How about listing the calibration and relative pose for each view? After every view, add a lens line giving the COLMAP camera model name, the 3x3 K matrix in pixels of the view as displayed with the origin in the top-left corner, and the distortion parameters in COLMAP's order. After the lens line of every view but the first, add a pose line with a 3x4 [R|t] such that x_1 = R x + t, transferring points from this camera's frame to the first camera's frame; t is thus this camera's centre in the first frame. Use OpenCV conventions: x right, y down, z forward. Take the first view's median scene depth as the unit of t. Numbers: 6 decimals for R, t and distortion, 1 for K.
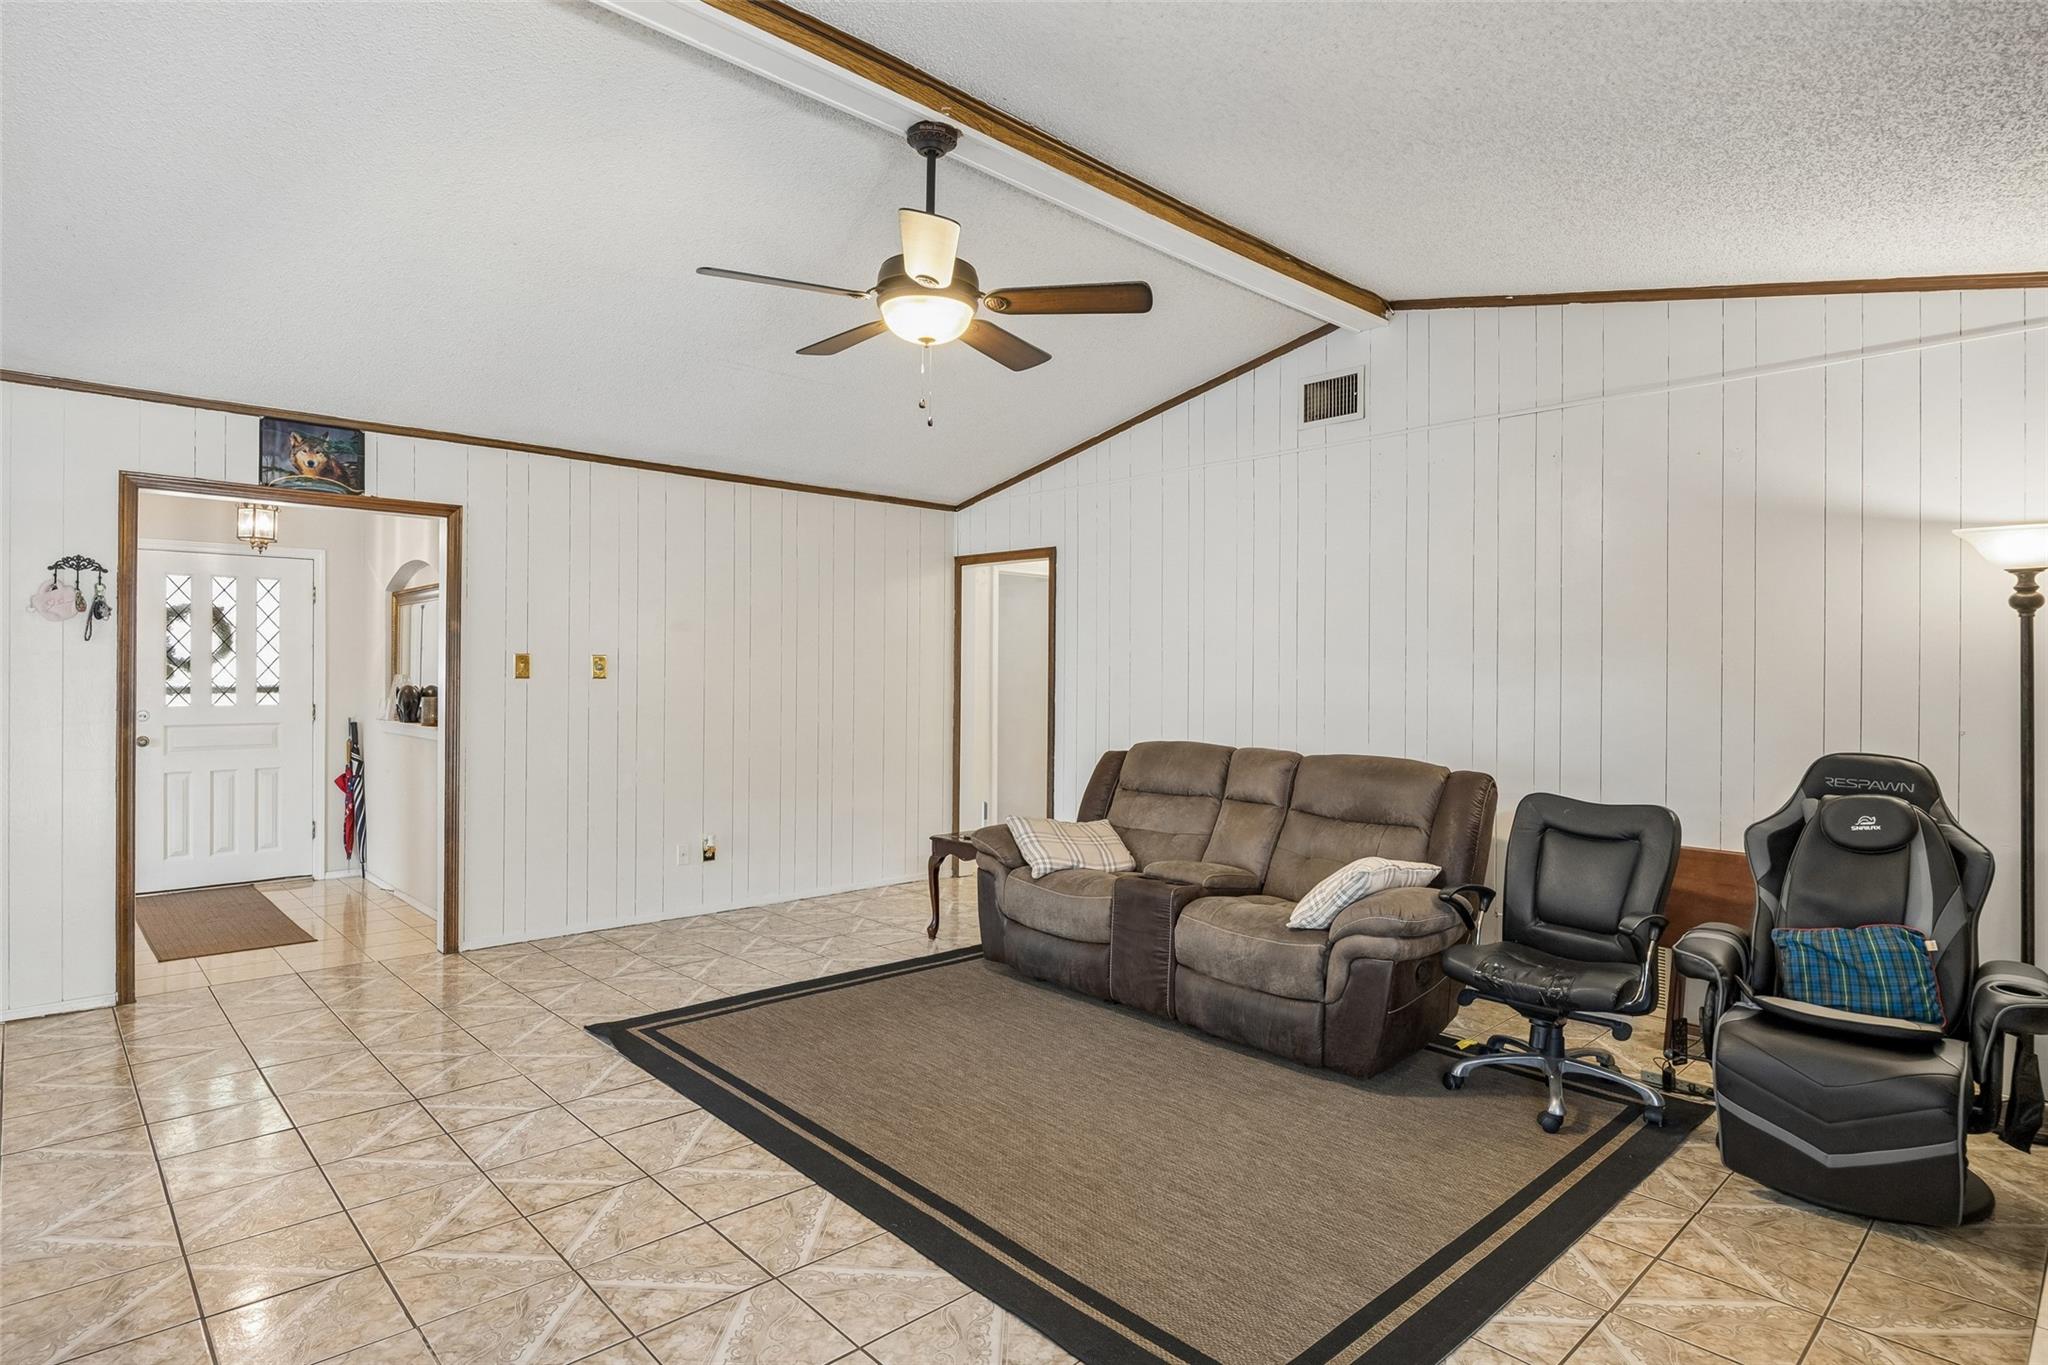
lens RADIAL K [[1093.8, 0, 1011.5], [0, 1093.8, 681.2], [0, 0, 1]] dist [0.004650, 0.000508]
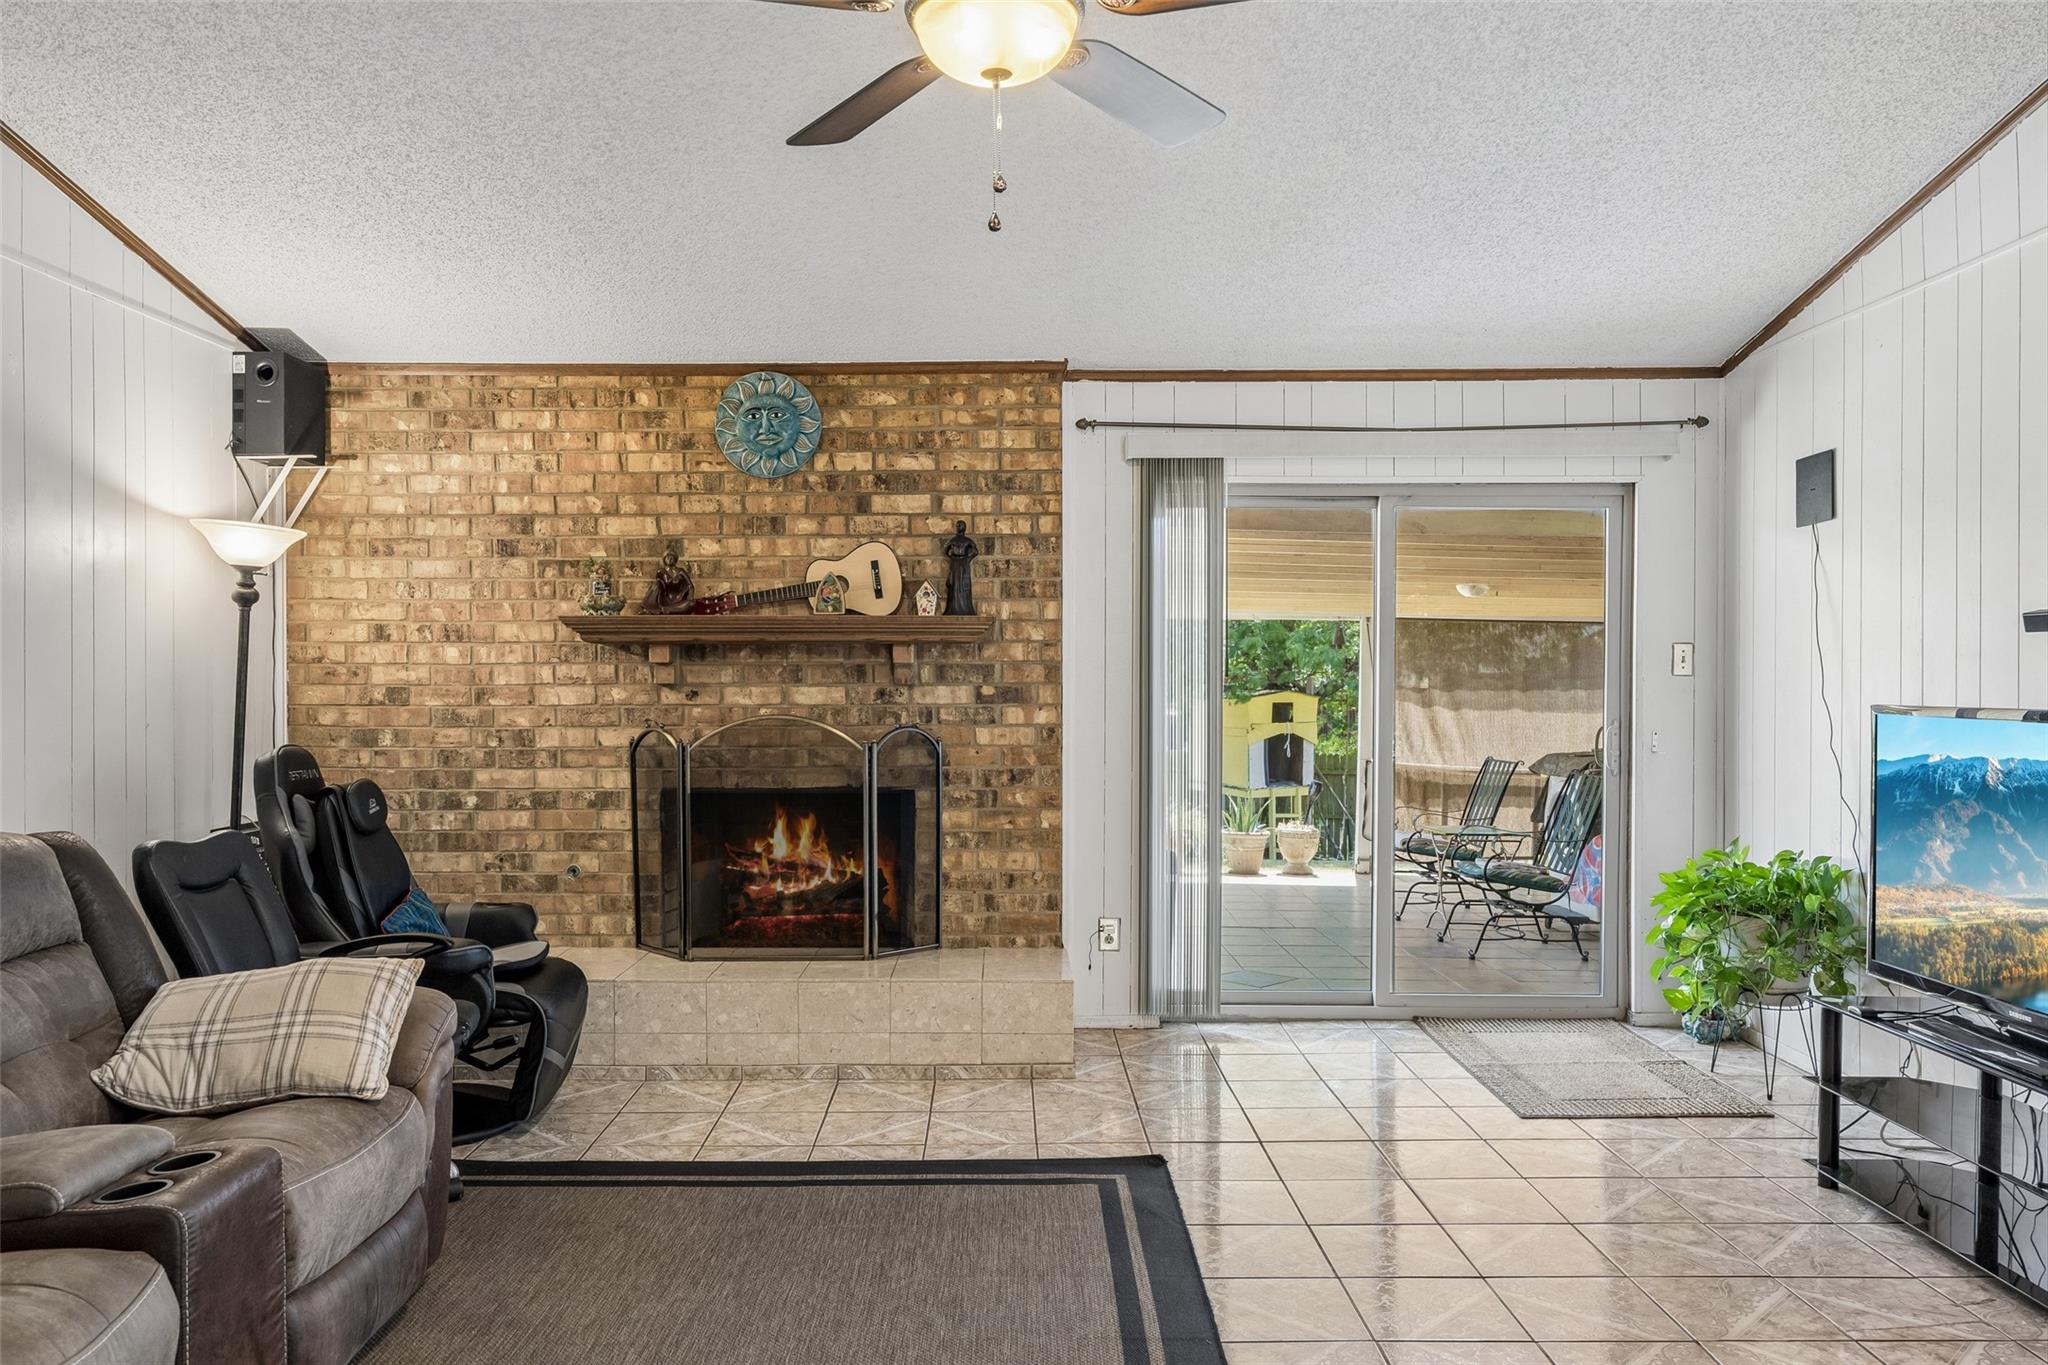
lens RADIAL K [[1424.4, 0, 1011.5], [0, 1424.4, 681.3], [0, 0, 1]] dist [-0.004665, -0.000586]
pose [[-0.734049, -0.009722, 0.679027, -0.644817], [-0.002970, 0.999934, 0.011105, -0.008189], [-0.679090, 0.006135, -0.734029, 1.690620]]
